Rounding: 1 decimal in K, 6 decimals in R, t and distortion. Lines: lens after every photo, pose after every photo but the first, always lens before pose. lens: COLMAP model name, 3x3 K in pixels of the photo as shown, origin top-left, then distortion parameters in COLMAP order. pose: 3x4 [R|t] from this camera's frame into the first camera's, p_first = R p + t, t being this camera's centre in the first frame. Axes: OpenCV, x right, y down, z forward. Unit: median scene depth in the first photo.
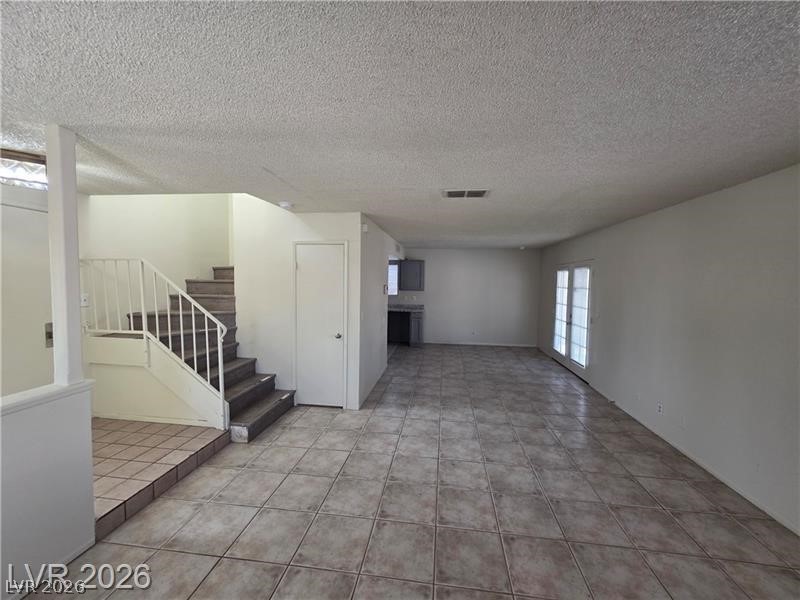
lens RADIAL K [[322.5, 0, 405.3], [0, 322.5, 297.1], [0, 0, 1]] dist [0.002629, -0.000374]
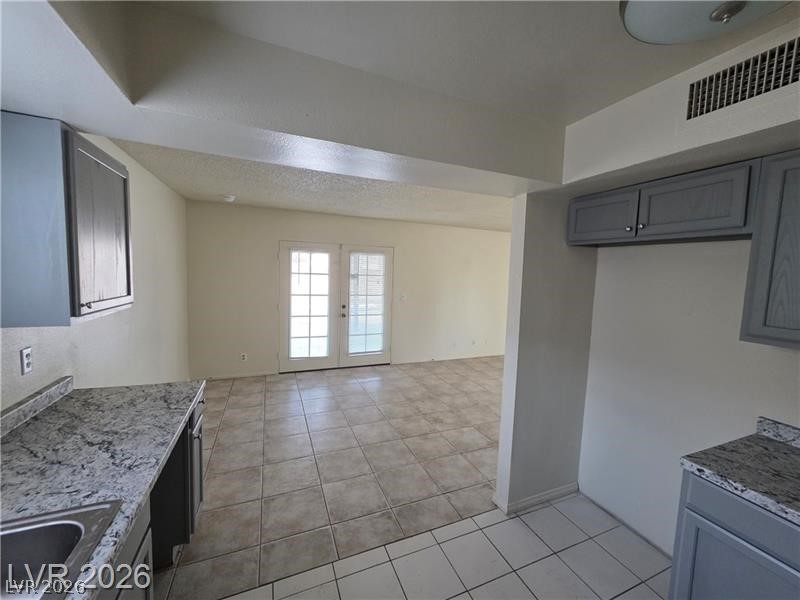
lens RADIAL K [[322.5, 0, 405.3], [0, 322.5, 296.8], [0, 0, 1]] dist [0.002629, -0.000374]
pose [[-0.492318, -0.103629, 0.864224, -0.577847], [0.001241, 0.992803, 0.119754, -0.130093], [-0.870414, 0.060030, -0.488646, 2.342399]]
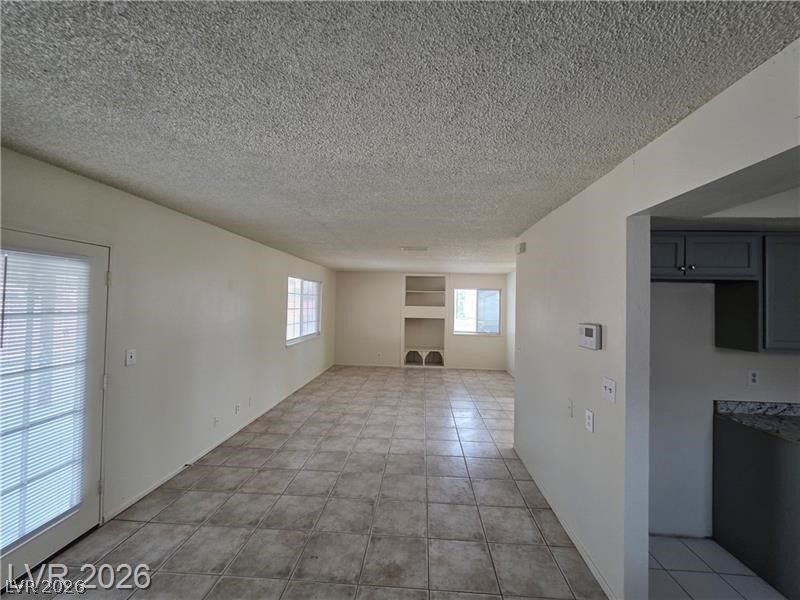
lens RADIAL K [[322.5, 0, 404.5], [0, 322.5, 299.6], [0, 0, 1]] dist [0.002629, -0.000374]
pose [[-0.997167, -0.038031, -0.064898, 0.300079], [-0.040518, 0.998477, 0.037453, -0.119828], [0.063375, 0.039976, -0.997189, 2.328217]]
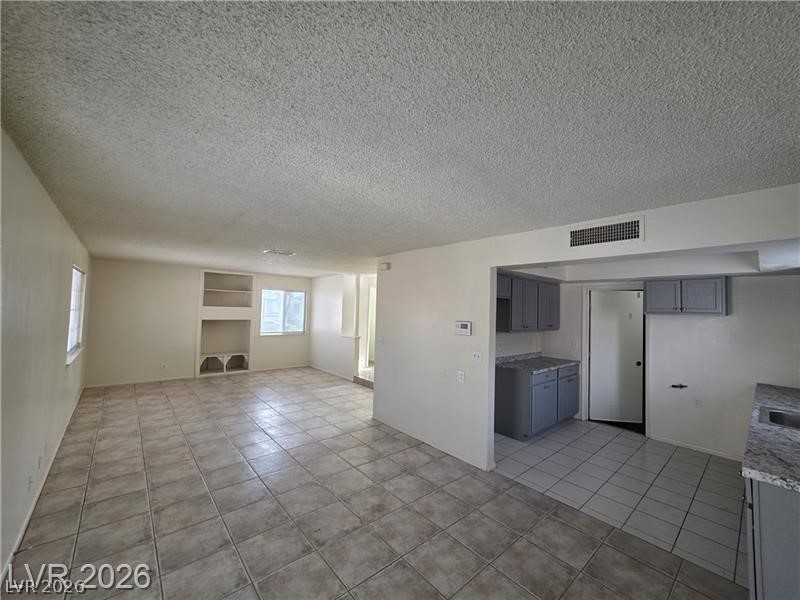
lens RADIAL K [[322.5, 0, 406.4], [0, 322.5, 299.1], [0, 0, 1]] dist [0.002629, -0.000374]
pose [[-0.663528, -0.057766, -0.745918, 0.860589], [-0.077699, 0.996944, -0.008089, -0.116215], [0.744106, 0.052590, -0.665988, 2.314380]]
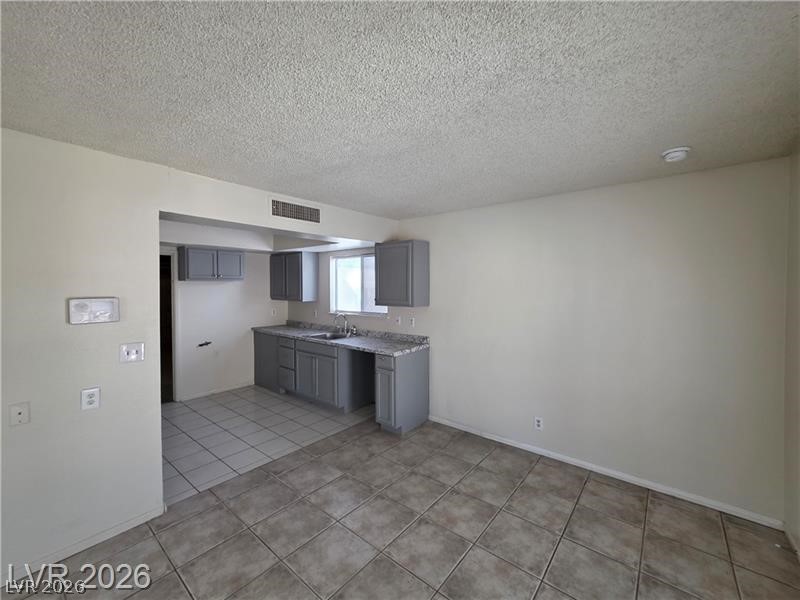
lens RADIAL K [[322.5, 0, 412.7], [0, 322.5, 293.3], [0, 0, 1]] dist [0.002629, -0.000374]
pose [[0.852152, -0.005035, -0.523270, 0.723636], [-0.013761, 0.999392, -0.032026, -0.060234], [0.523113, 0.034492, 0.851565, 1.519595]]
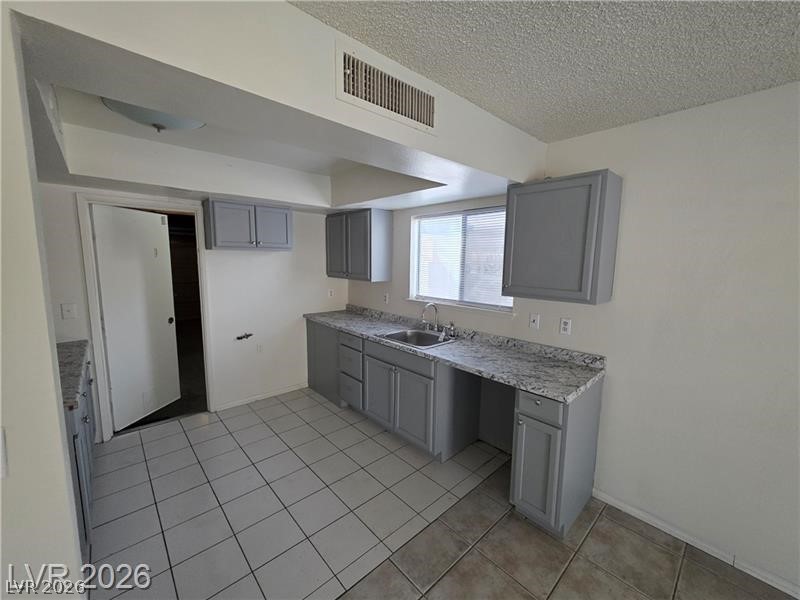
lens RADIAL K [[322.5, 0, 406.2], [0, 322.5, 300.3], [0, 0, 1]] dist [0.002629, -0.000374]
pose [[0.760341, 0.076998, -0.644944, 0.253681], [-0.037527, 0.996498, 0.074728, -0.086490], [0.648439, -0.032616, 0.760568, 1.815282]]
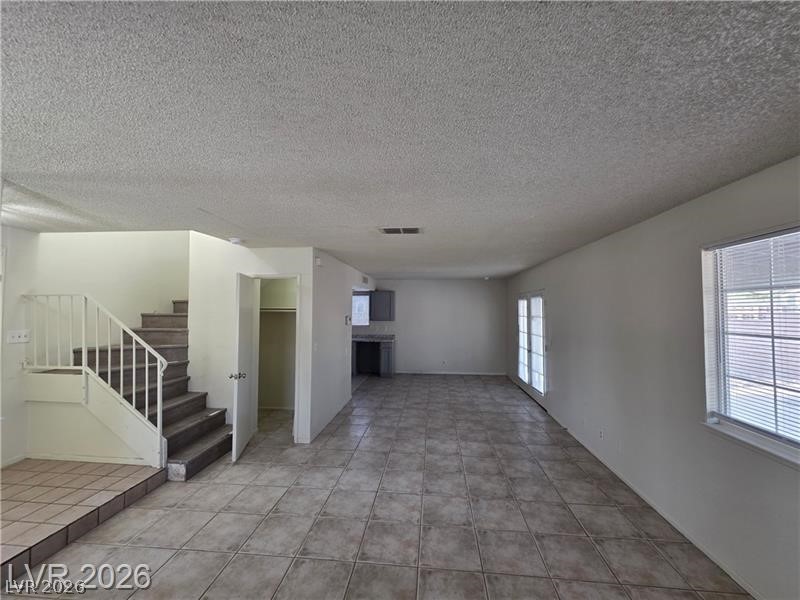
lens RADIAL K [[322.5, 0, 404.8], [0, 322.5, 298.4], [0, 0, 1]] dist [0.002629, -0.000374]
pose [[0.999388, -0.011089, 0.033182, 0.145903], [0.013907, 0.996206, -0.085912, -0.004628], [-0.032103, 0.086321, 0.995750, -0.037970]]
